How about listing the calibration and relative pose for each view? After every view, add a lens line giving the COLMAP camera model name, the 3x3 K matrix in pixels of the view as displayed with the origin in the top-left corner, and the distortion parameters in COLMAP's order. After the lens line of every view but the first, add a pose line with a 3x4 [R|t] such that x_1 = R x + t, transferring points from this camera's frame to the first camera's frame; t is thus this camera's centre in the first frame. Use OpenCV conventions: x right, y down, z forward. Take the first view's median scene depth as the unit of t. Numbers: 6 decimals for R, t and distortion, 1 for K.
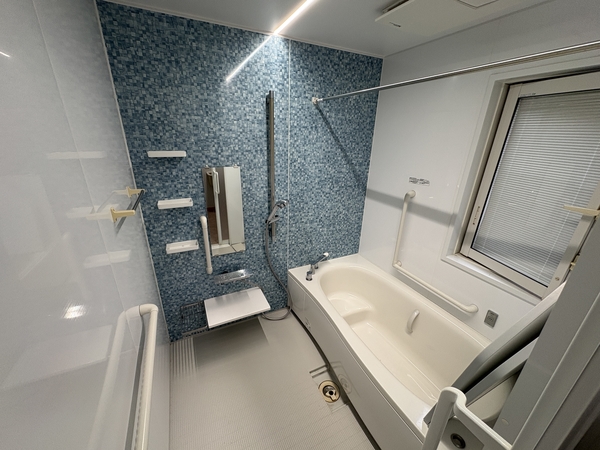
lens RADIAL K [[239.5, 0, 299.0], [0, 239.5, 224.5], [0, 0, 1]] dist [-0.002460, 0.000405]
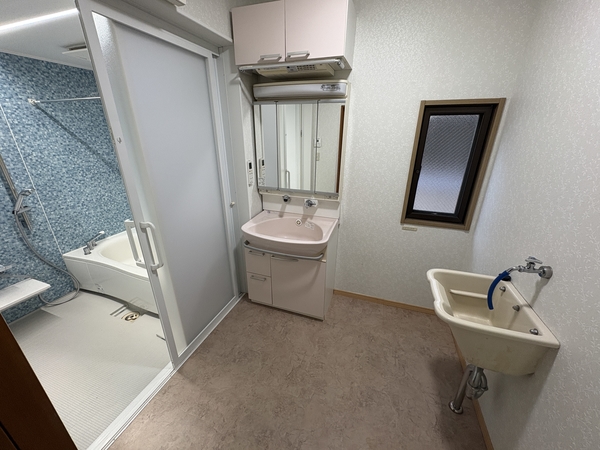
lens RADIAL K [[239.5, 0, 300.6], [0, 239.5, 224.8], [0, 0, 1]] dist [-0.002460, 0.000405]
pose [[0.713327, -0.278537, 0.643103, 0.071964], [0.265815, 0.956592, 0.119472, 0.231239], [-0.648464, 0.085724, 0.756403, -0.590384]]
